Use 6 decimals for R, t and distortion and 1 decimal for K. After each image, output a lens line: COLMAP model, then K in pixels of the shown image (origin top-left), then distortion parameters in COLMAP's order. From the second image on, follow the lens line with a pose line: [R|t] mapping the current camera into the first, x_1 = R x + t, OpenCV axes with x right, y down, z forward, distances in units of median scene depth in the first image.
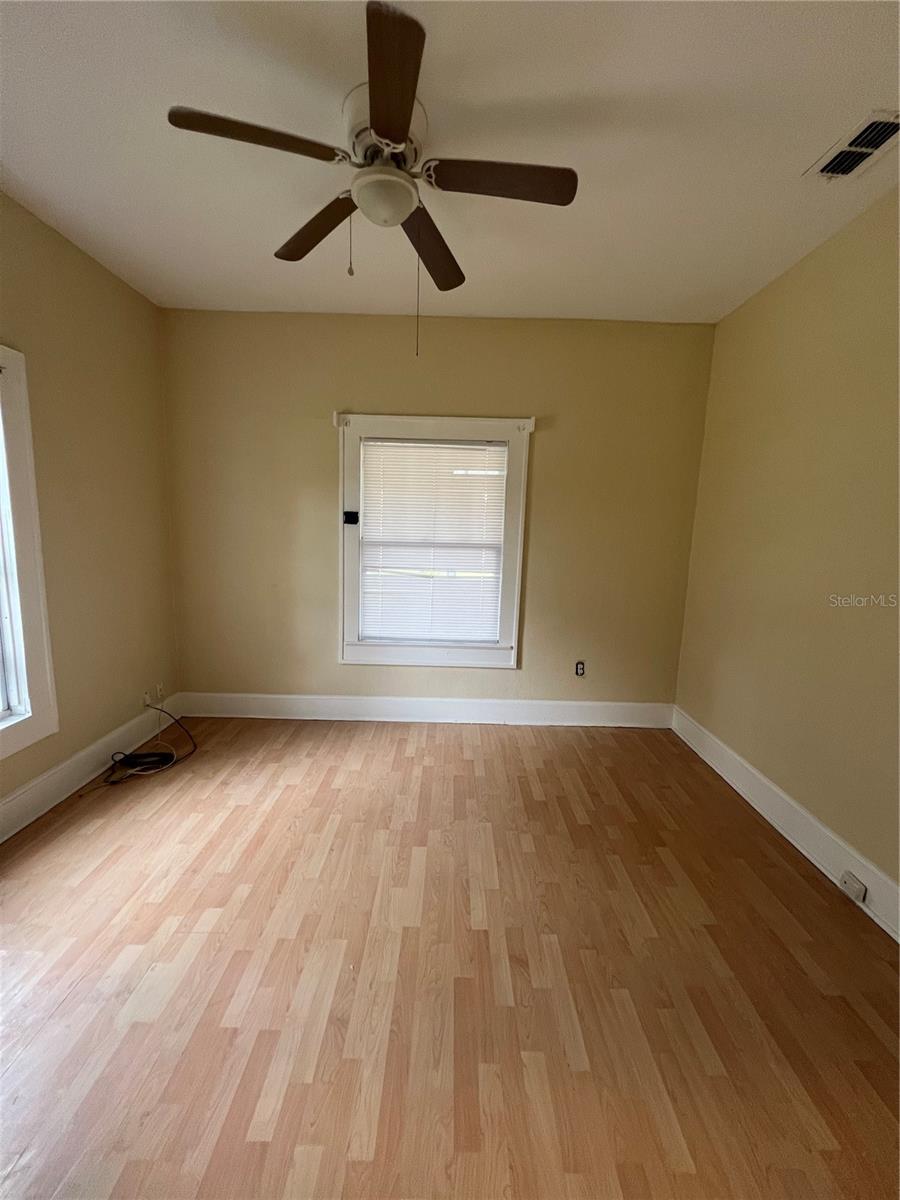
lens RADIAL K [[479.7, 0, 450.4], [0, 479.7, 596.8], [0, 0, 1]] dist [-0.000273, -0.000005]
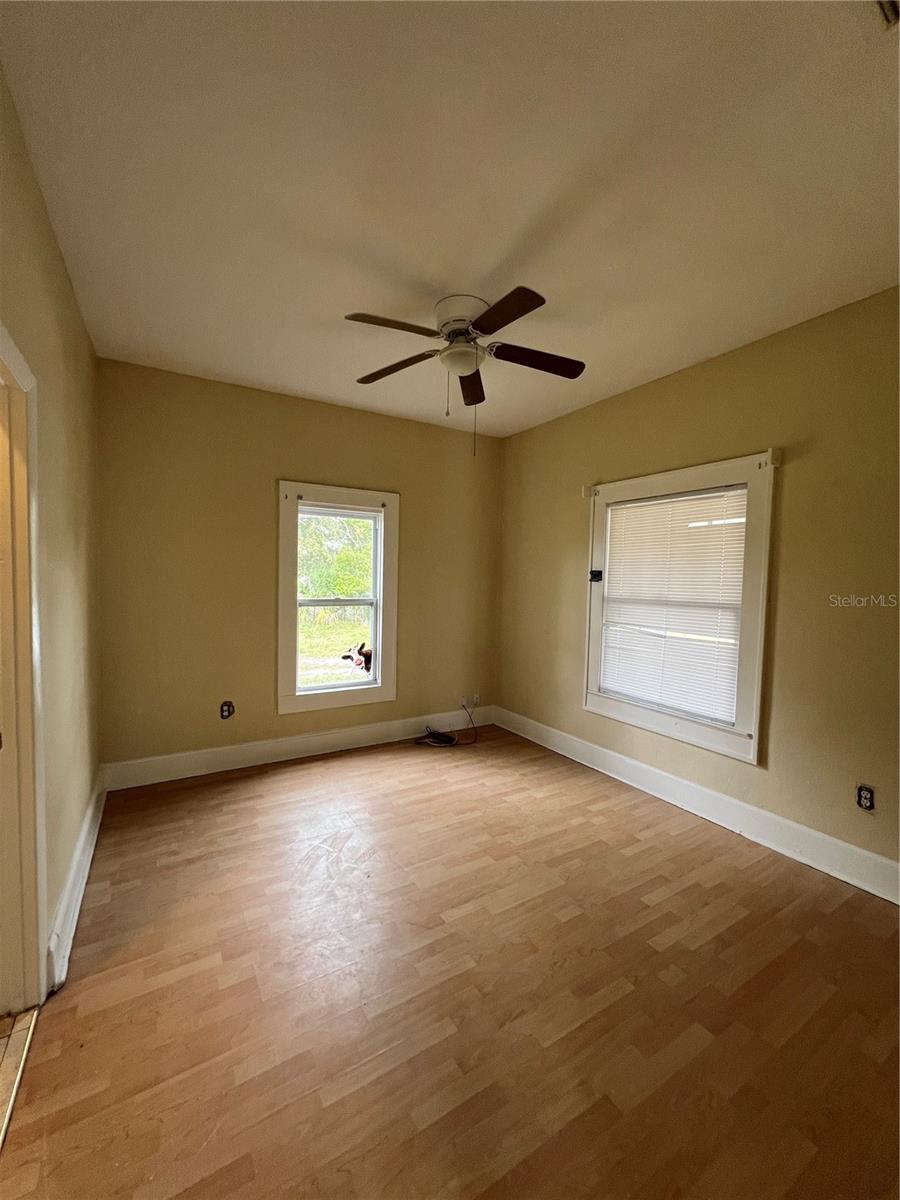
lens RADIAL K [[479.7, 0, 450.4], [0, 479.7, 596.8], [0, 0, 1]] dist [-0.000273, -0.000005]
pose [[0.523931, 0.017473, -0.851582, 0.562828], [-0.128001, 0.990051, -0.058438, -0.011262], [0.842088, 0.139621, 0.520955, 0.155856]]
